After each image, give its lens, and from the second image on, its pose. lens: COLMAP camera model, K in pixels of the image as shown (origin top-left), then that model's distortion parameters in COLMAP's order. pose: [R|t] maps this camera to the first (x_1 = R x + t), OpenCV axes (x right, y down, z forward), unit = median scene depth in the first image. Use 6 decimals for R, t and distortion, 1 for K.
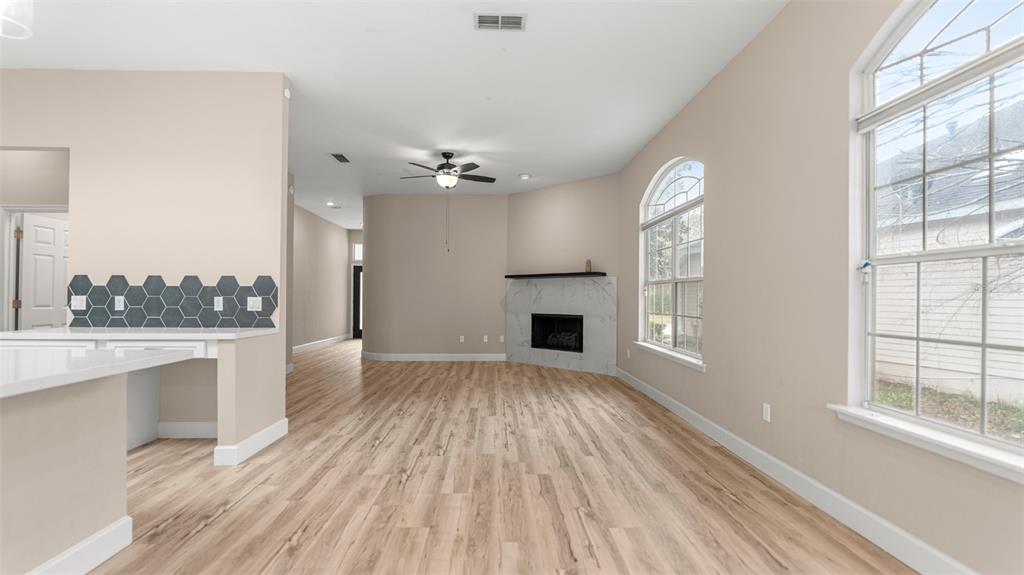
lens RADIAL K [[460.2, 0, 512.1], [0, 460.2, 292.6], [0, 0, 1]] dist [-0.014065, 0.000091]
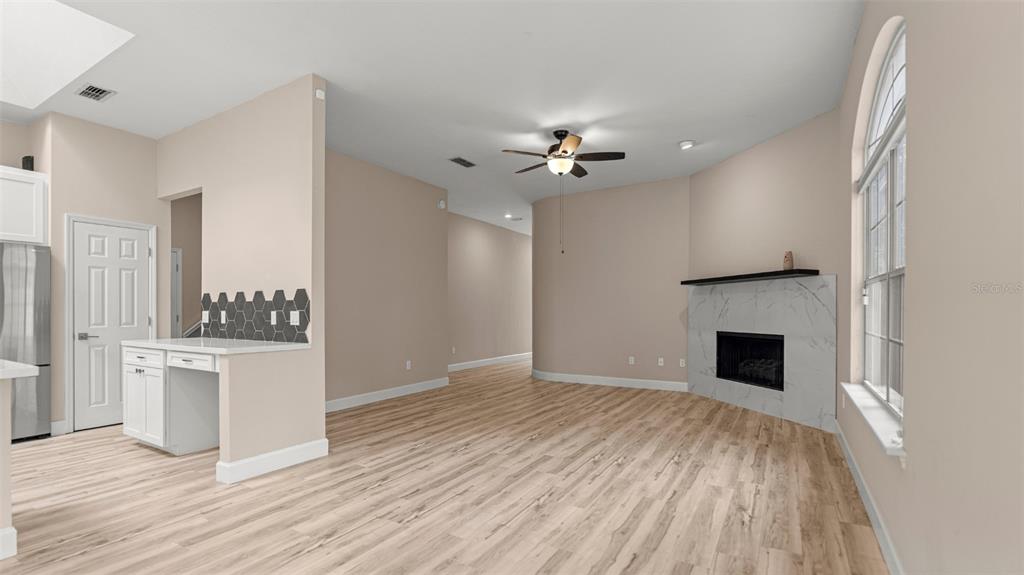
lens RADIAL K [[461.0, 0, 512.9], [0, 461.0, 311.0], [0, 0, 1]] dist [-0.014361, 0.000319]
pose [[0.838692, -0.007064, -0.544560, 0.311740], [0.012267, 0.999907, 0.005921, 0.008275], [0.544468, -0.011646, 0.838701, 0.372576]]
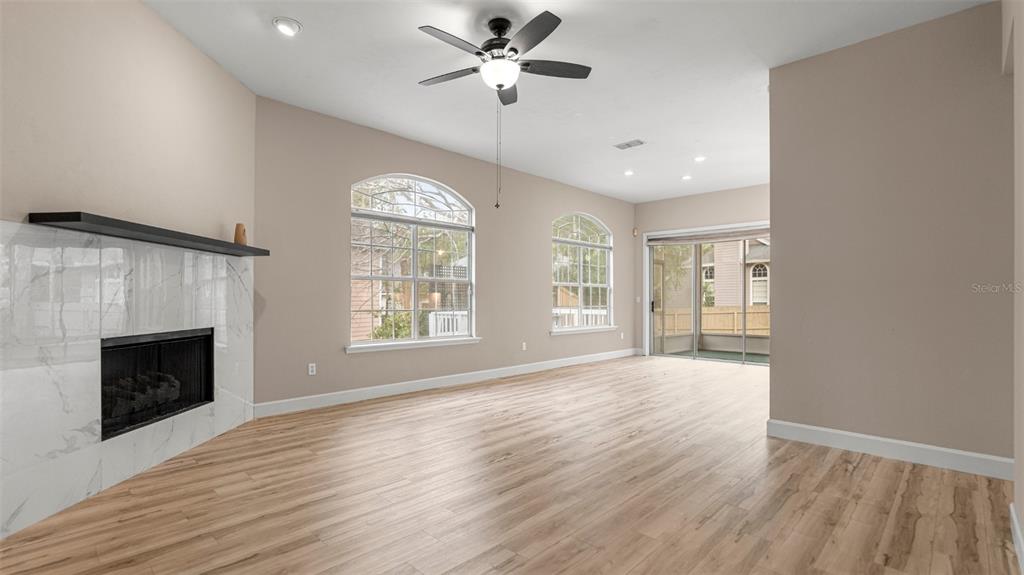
lens RADIAL K [[469.8, 0, 502.9], [0, 469.8, 304.5], [0, 0, 1]] dist [-0.008164, -0.000108]
pose [[-0.684418, -0.016528, 0.728903, -0.737499], [-0.013515, 0.999859, 0.009981, 0.023464], [-0.728965, -0.003020, -0.684545, 1.865523]]
